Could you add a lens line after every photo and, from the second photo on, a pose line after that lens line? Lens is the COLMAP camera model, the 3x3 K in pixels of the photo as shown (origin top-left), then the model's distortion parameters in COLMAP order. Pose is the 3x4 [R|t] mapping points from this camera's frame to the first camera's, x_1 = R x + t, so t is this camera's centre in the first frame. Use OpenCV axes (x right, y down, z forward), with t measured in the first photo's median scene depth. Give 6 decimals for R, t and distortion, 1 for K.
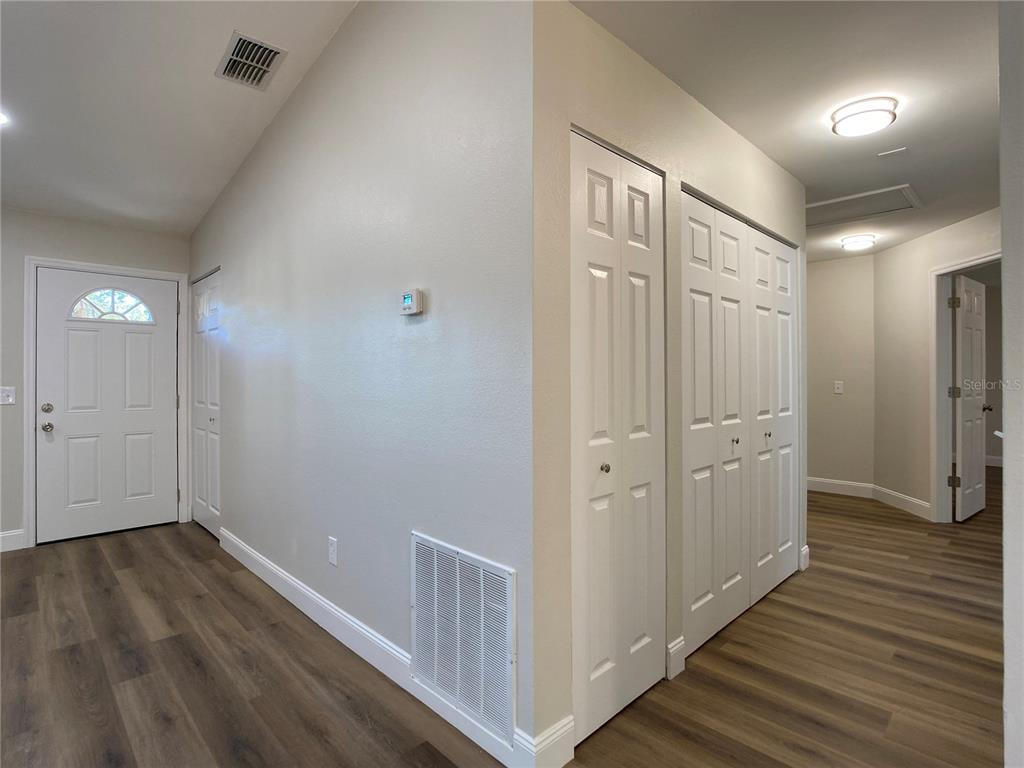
lens RADIAL K [[528.3, 0, 512.3], [0, 528.3, 375.8], [0, 0, 1]] dist [-0.047158, 0.015510]
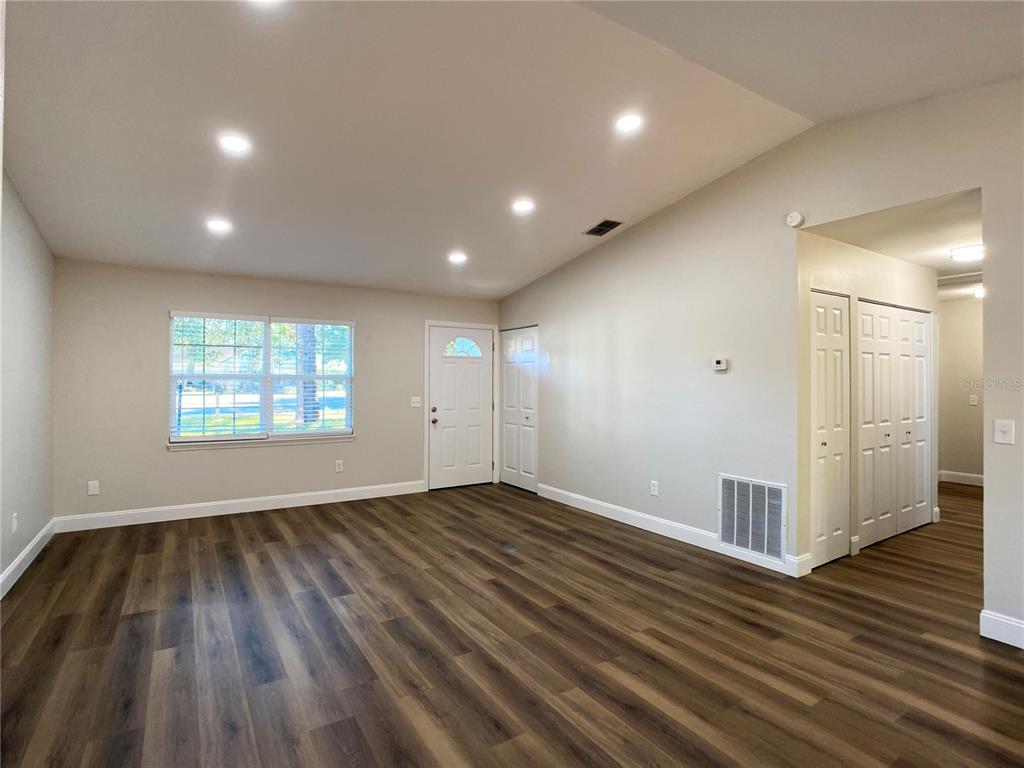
lens RADIAL K [[528.3, 0, 512.3], [0, 528.3, 375.8], [0, 0, 1]] dist [-0.047158, 0.015510]
pose [[0.978874, 0.001623, -0.204458, -0.471643], [-0.001829, 0.999998, -0.000818, -0.073191], [0.204456, 0.001174, 0.978875, -0.997627]]
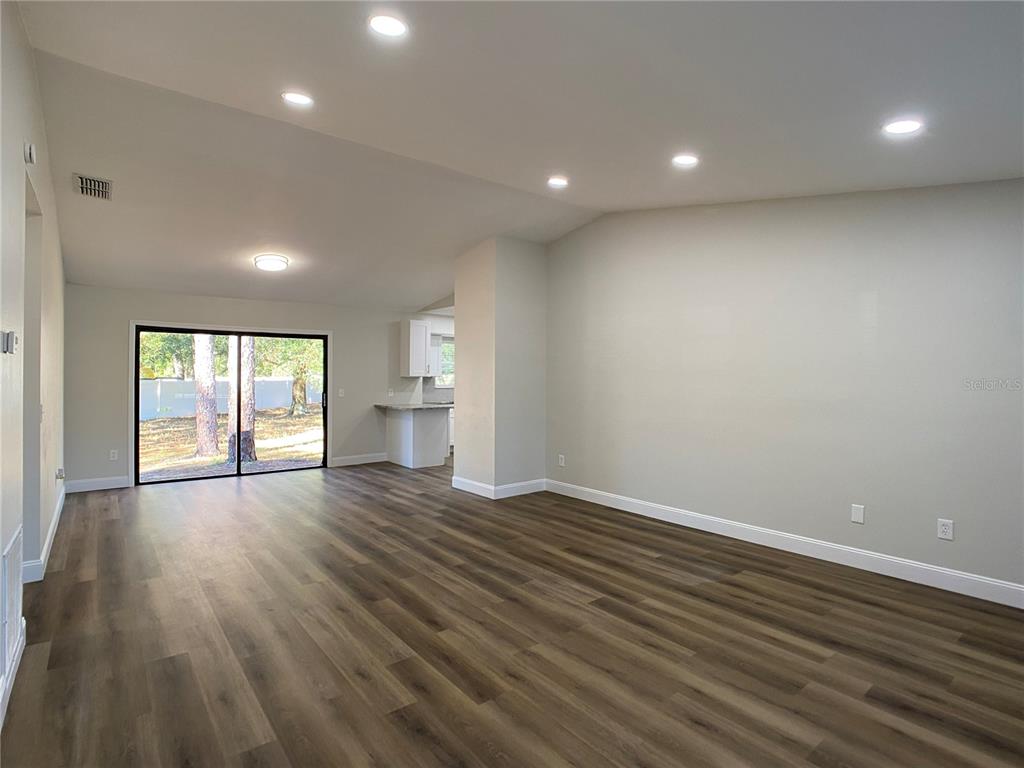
lens RADIAL K [[528.3, 0, 512.3], [0, 528.3, 375.8], [0, 0, 1]] dist [-0.047158, 0.015510]
pose [[-0.995440, -0.005319, 0.095243, -1.102125], [-0.005690, 0.999977, -0.003622, -0.060419], [-0.095222, -0.004147, -0.995447, 1.616918]]
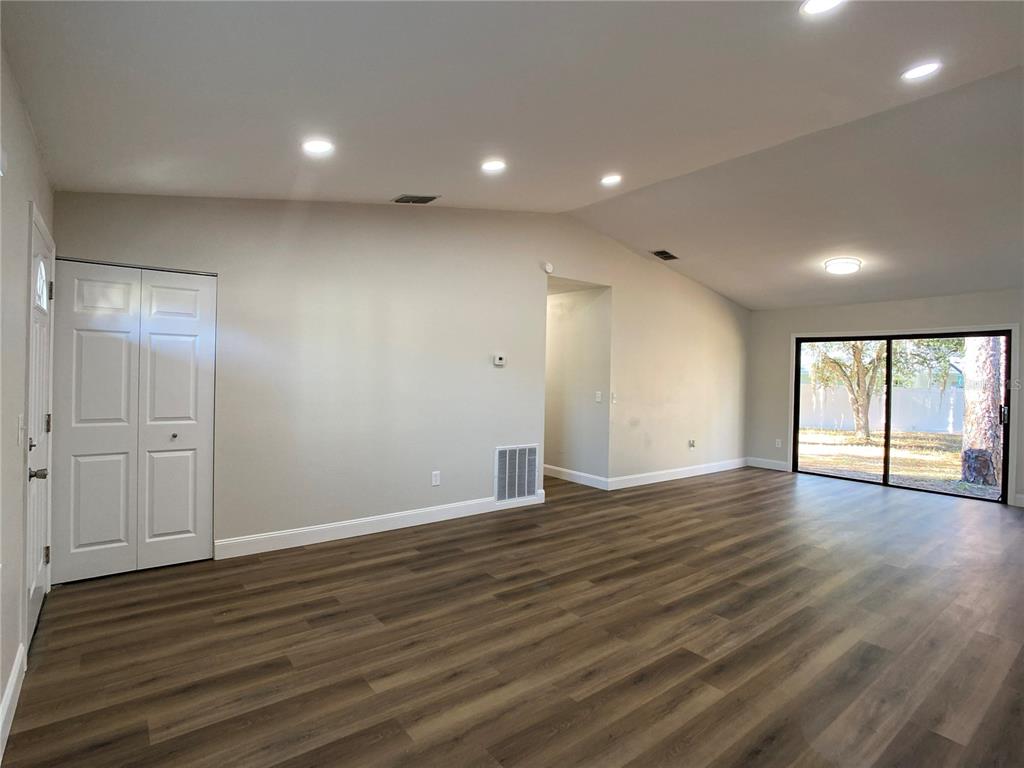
lens RADIAL K [[528.3, 0, 512.3], [0, 528.3, 375.8], [0, 0, 1]] dist [-0.047158, 0.015510]
pose [[0.110893, -0.003811, 0.993825, -2.294497], [-0.023585, 0.999701, 0.006465, -0.063677], [-0.993553, -0.024156, 0.110769, 0.531532]]
